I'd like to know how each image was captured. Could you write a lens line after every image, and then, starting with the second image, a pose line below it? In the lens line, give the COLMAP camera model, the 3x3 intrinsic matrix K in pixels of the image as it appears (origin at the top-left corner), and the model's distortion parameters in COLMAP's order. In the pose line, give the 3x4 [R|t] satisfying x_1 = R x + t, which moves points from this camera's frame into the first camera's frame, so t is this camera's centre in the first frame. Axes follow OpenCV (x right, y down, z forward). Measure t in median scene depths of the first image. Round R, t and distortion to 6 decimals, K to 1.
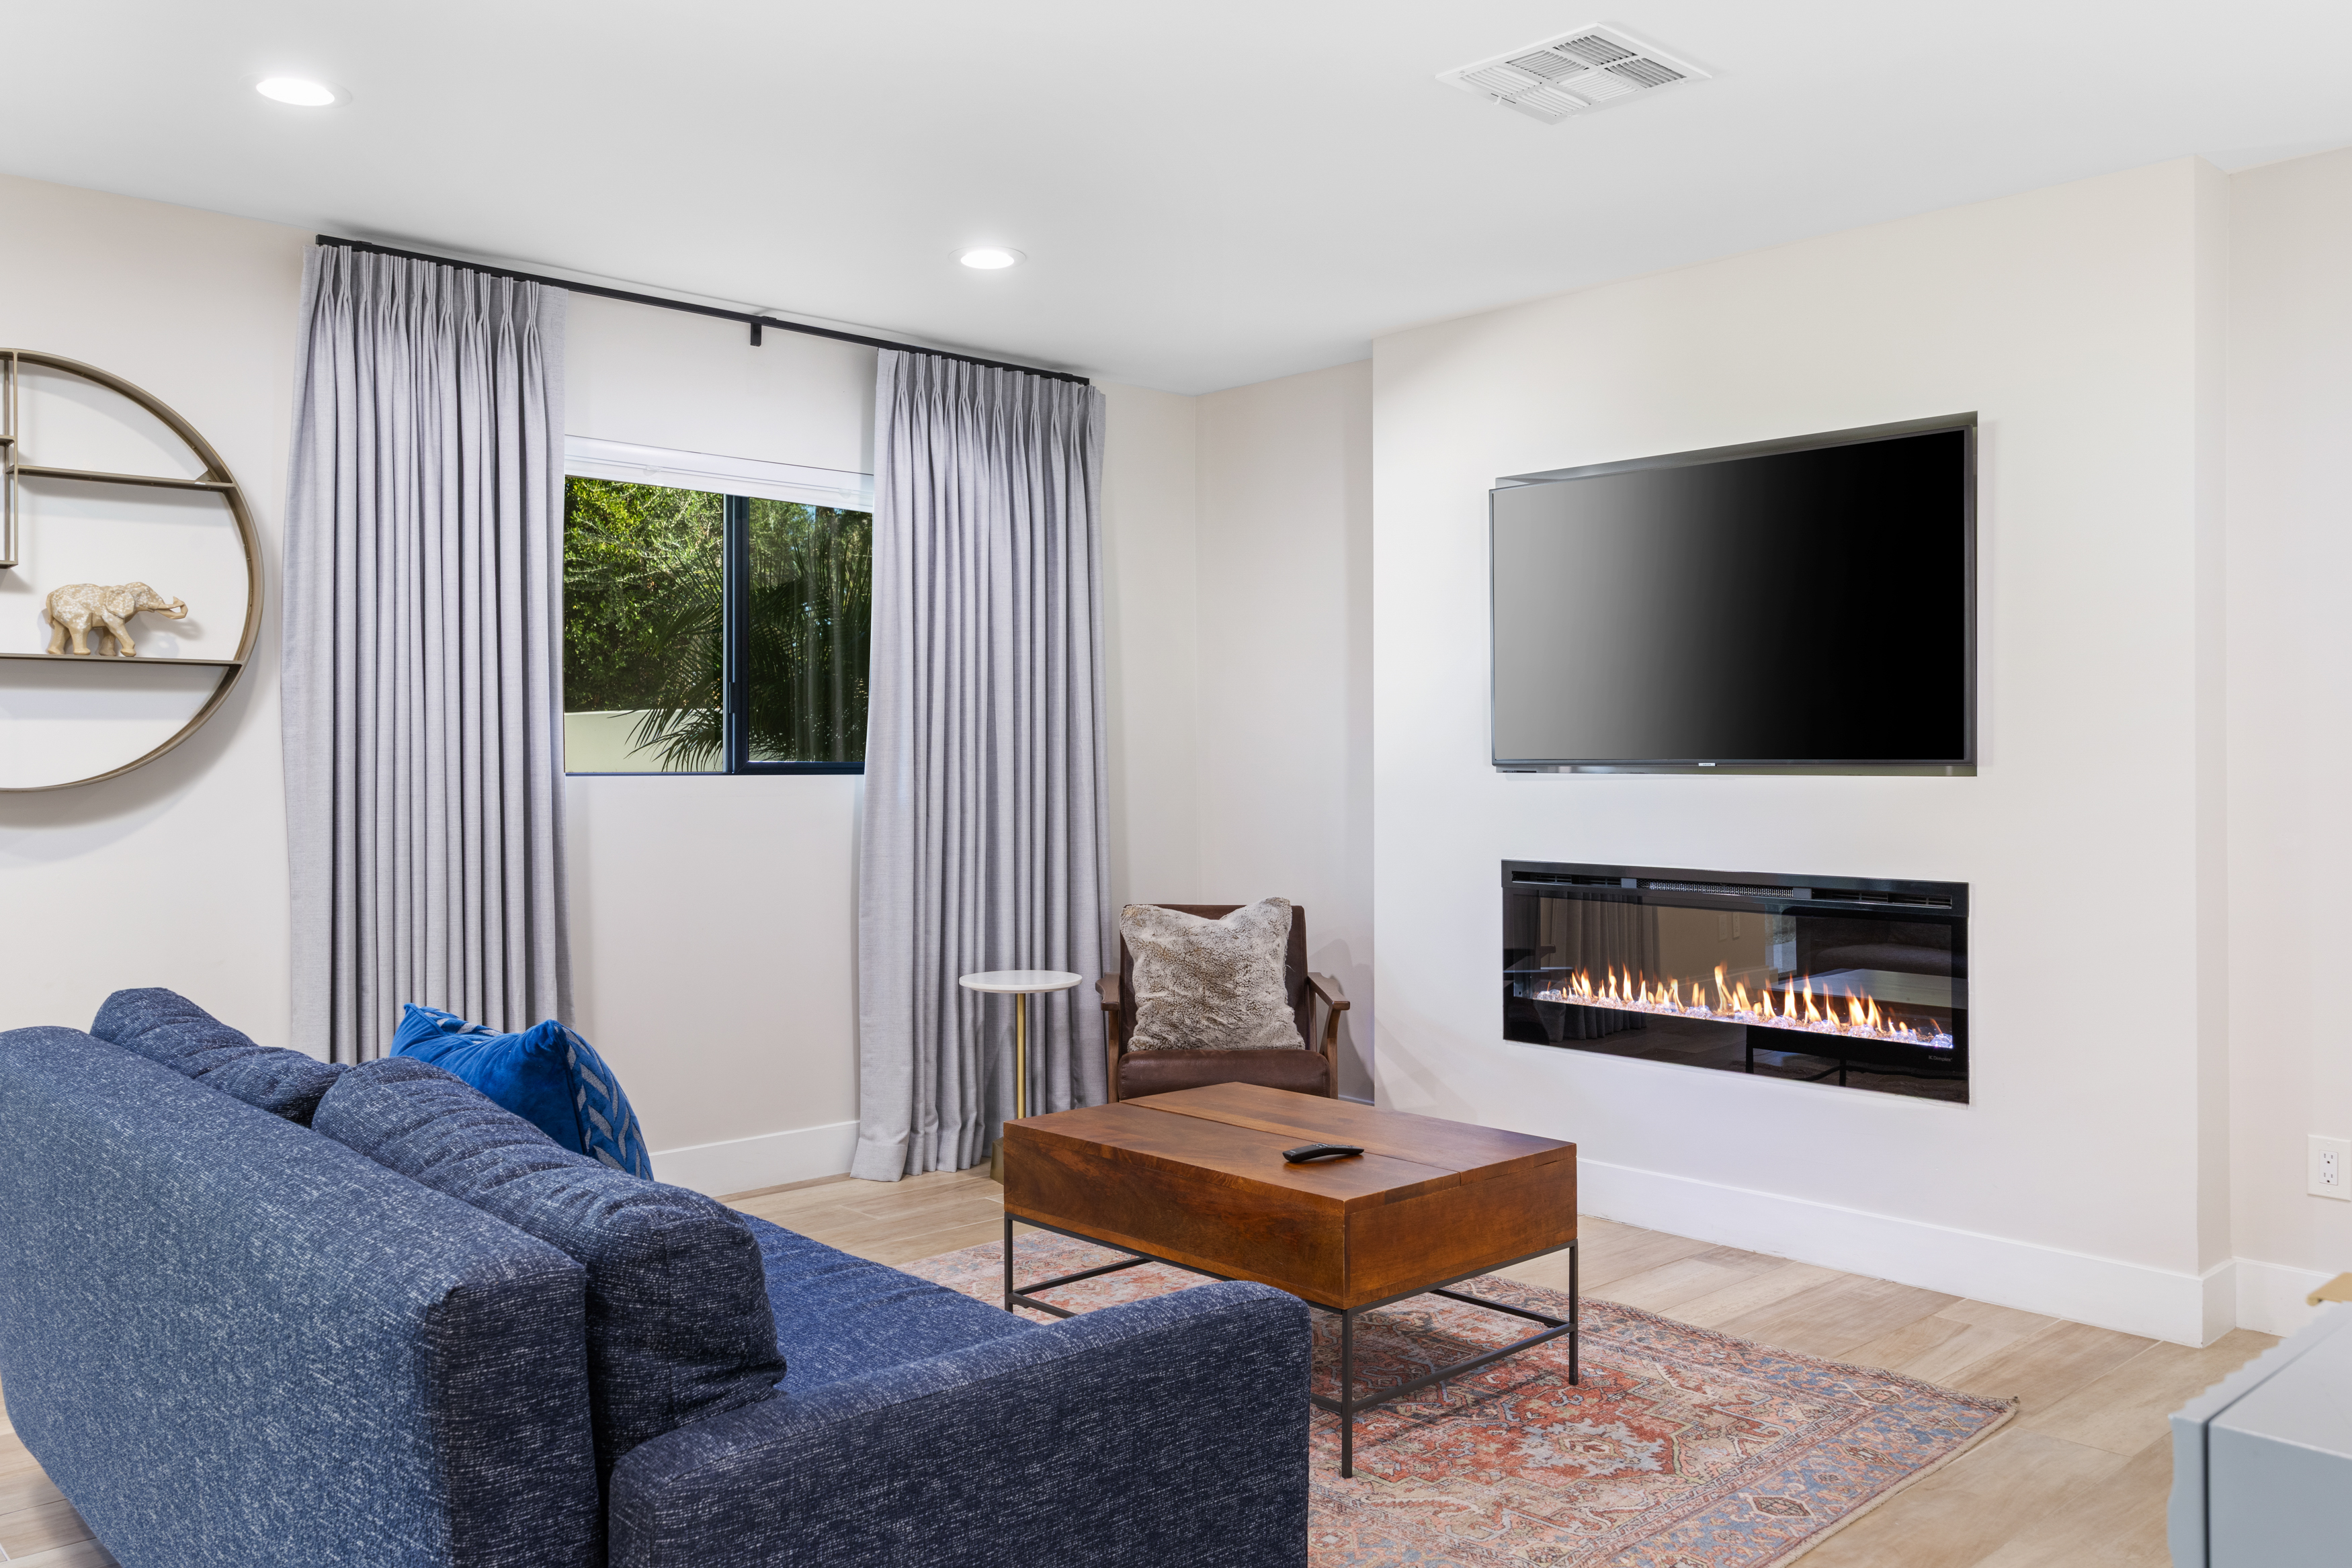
lens RADIAL K [[1901.0, 0, 1176.0], [0, 1901.0, 784.0], [0, 0, 1]] dist [0.006396, -0.000265]
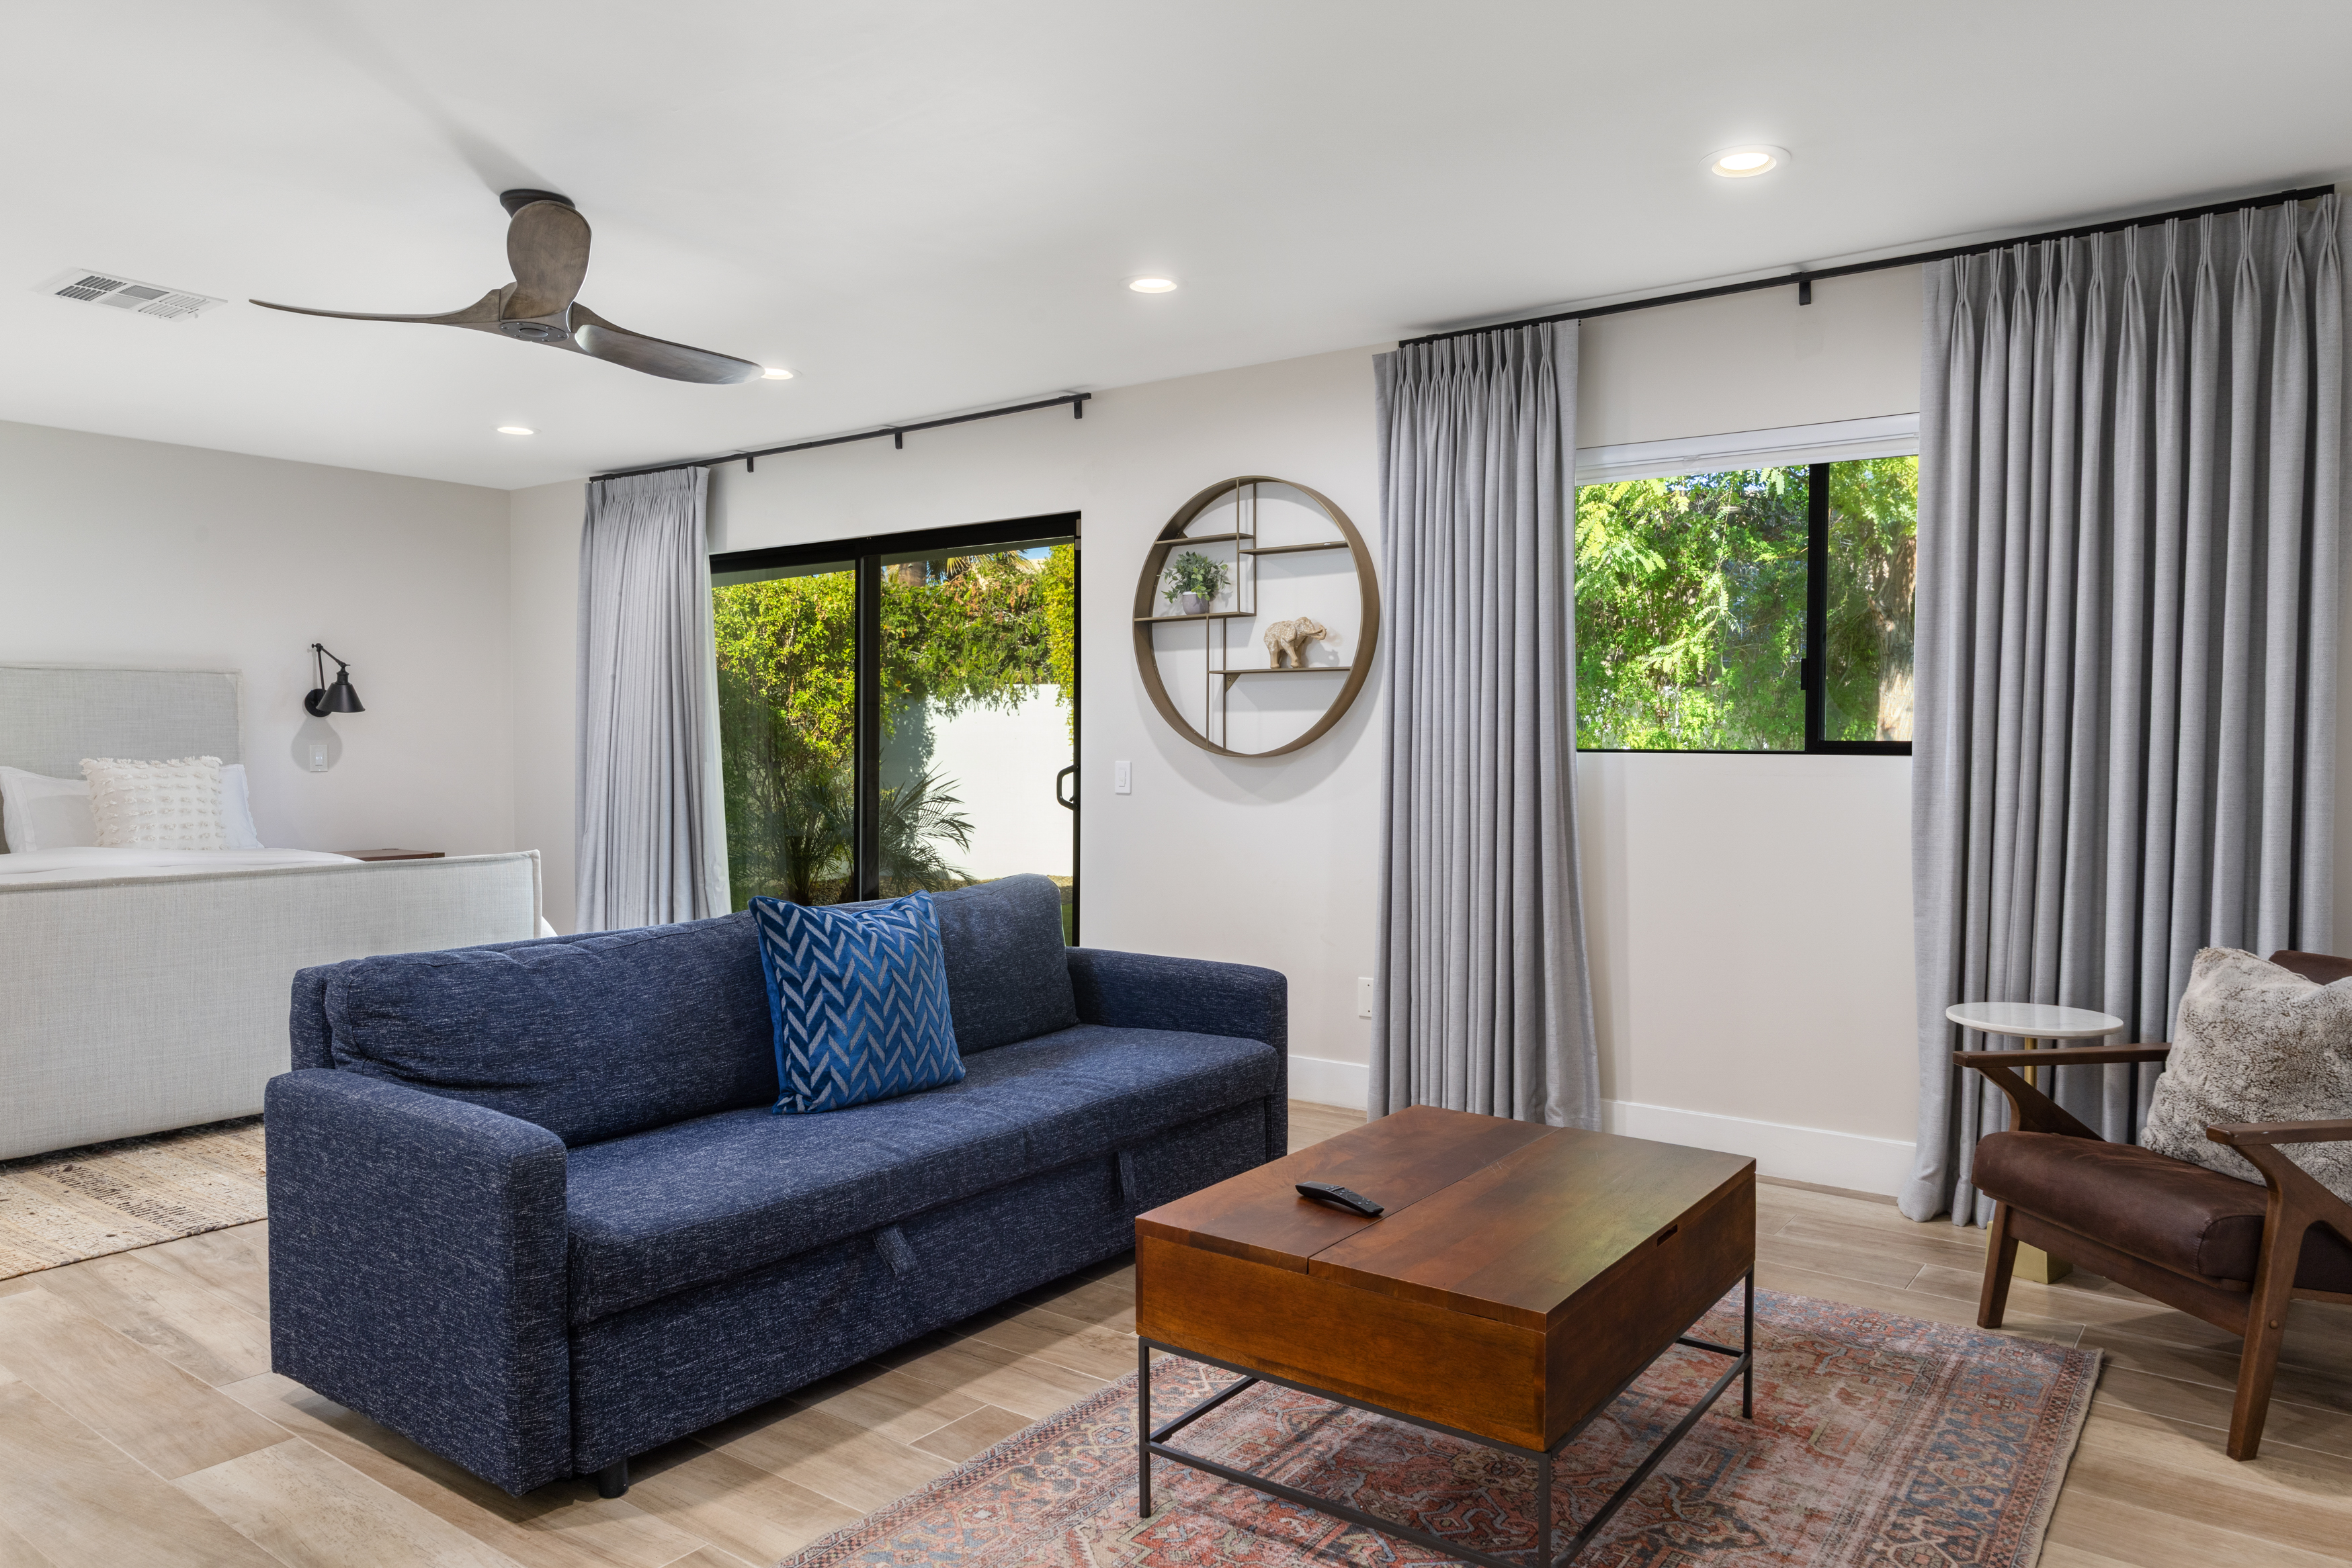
lens RADIAL K [[1643.2, 0, 1176.0], [0, 1643.2, 784.0], [0, 0, 1]] dist [0.003098, 0.002898]
pose [[0.148578, 0.034650, -0.988293, 0.684254], [-0.007632, 0.999396, 0.033892, -0.018719], [0.988871, 0.002508, 0.148753, 0.695015]]
